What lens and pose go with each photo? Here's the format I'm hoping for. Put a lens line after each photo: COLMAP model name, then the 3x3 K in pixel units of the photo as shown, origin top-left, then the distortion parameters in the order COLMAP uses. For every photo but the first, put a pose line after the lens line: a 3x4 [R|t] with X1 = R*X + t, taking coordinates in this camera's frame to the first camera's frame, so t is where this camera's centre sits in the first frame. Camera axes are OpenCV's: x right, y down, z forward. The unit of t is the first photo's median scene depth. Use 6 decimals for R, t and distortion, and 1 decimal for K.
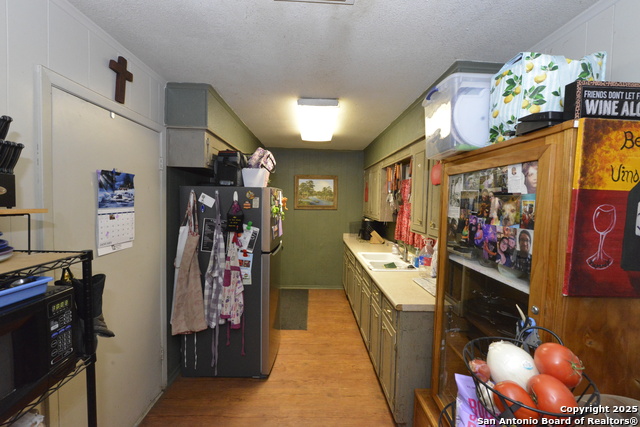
lens RADIAL K [[254.1, 0, 320.9], [0, 254.1, 212.0], [0, 0, 1]] dist [-0.009487, -0.000722]
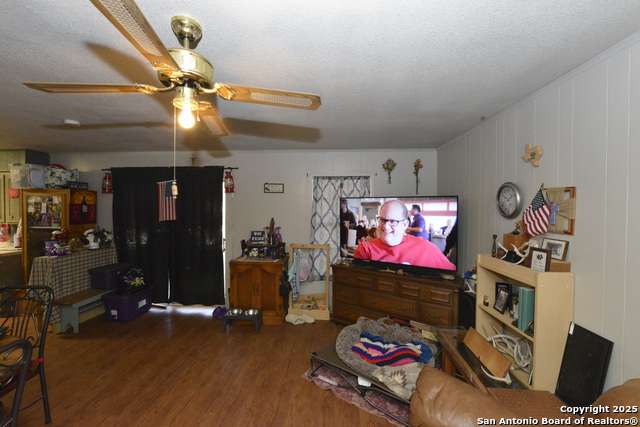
lens RADIAL K [[254.1, 0, 324.3], [0, 254.1, 211.8], [0, 0, 1]] dist [-0.009487, -0.000722]
pose [[0.106088, -0.050482, 0.993074, -1.002986], [0.043139, 0.998004, 0.046124, 0.019396], [-0.993421, 0.037947, 0.108054, -1.339454]]
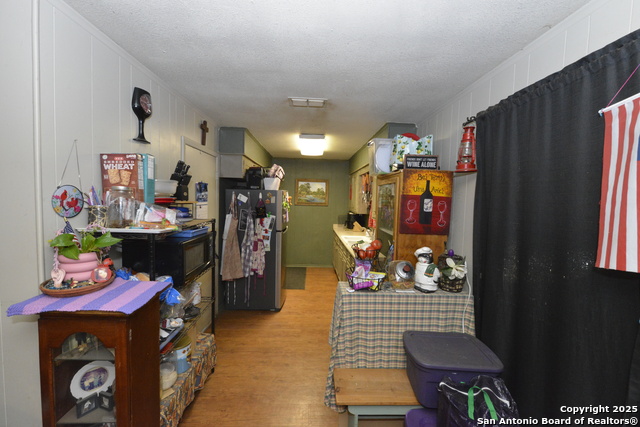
lens RADIAL K [[254.1, 0, 317.8], [0, 254.1, 211.8], [0, 0, 1]] dist [-0.009487, -0.000722]
pose [[0.999985, 0.002443, -0.004892, 0.029870], [-0.002412, 0.999976, 0.006424, 0.024941], [0.004908, -0.006412, 0.999967, -0.527738]]
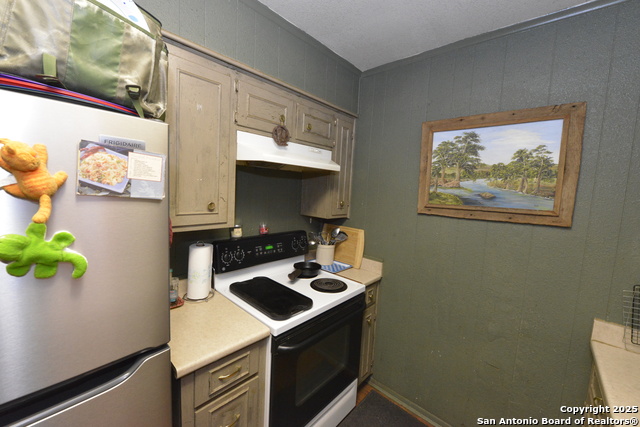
lens RADIAL K [[254.1, 0, 317.0], [0, 254.1, 208.8], [0, 0, 1]] dist [-0.009487, -0.000722]
pose [[0.711235, 0.070193, -0.699441, 0.102027], [-0.059897, 0.997435, 0.039191, -0.043272], [0.700397, 0.014020, 0.713615, 1.109641]]
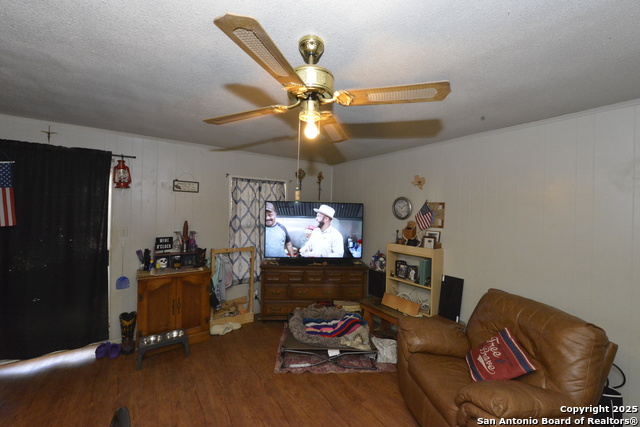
lens RADIAL K [[254.1, 0, 321.3], [0, 254.1, 212.3], [0, 0, 1]] dist [-0.009487, -0.000722]
pose [[-0.542035, -0.050318, 0.838848, -1.000322], [-0.002320, 0.998292, 0.058383, -0.009914], [-0.840353, 0.029699, -0.541226, -0.743234]]
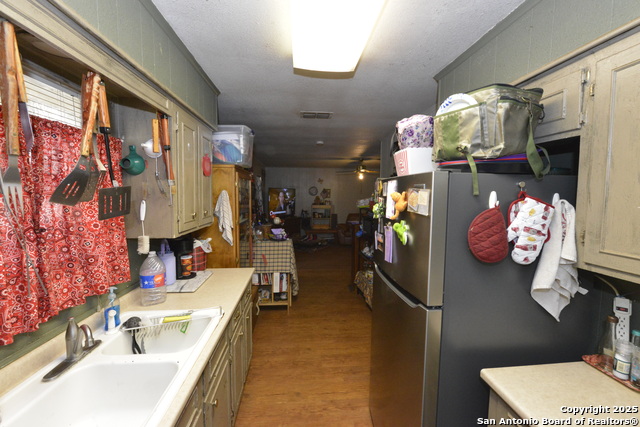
lens RADIAL K [[254.1, 0, 322.1], [0, 254.1, 211.1], [0, 0, 1]] dist [-0.009487, -0.000722]
pose [[-0.997208, -0.042176, -0.061621, 0.025088], [-0.049042, 0.992209, 0.114528, -0.080118], [0.056310, 0.117231, -0.991507, 1.593287]]
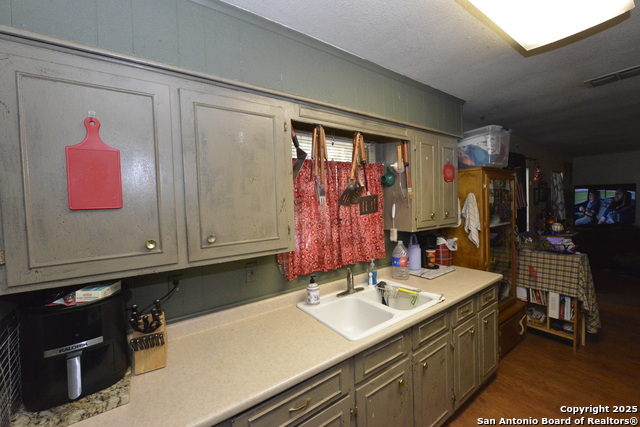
lens RADIAL K [[254.1, 0, 317.1], [0, 254.1, 212.2], [0, 0, 1]] dist [-0.009487, -0.000722]
pose [[-0.538043, -0.048784, 0.841504, -0.169859], [0.057156, 0.993915, 0.094164, -0.083045], [-0.840977, 0.098761, -0.531981, 1.648393]]
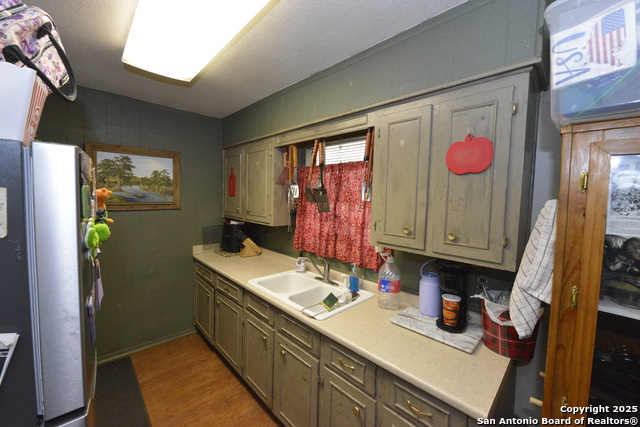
lens RADIAL K [[254.1, 0, 318.8], [0, 254.1, 211.0], [0, 0, 1]] dist [-0.009487, -0.000722]
pose [[0.750025, -0.040684, 0.660158, -0.162851], [0.021480, 0.999078, 0.037166, -0.035179], [-0.661061, -0.013695, 0.750207, 0.587972]]
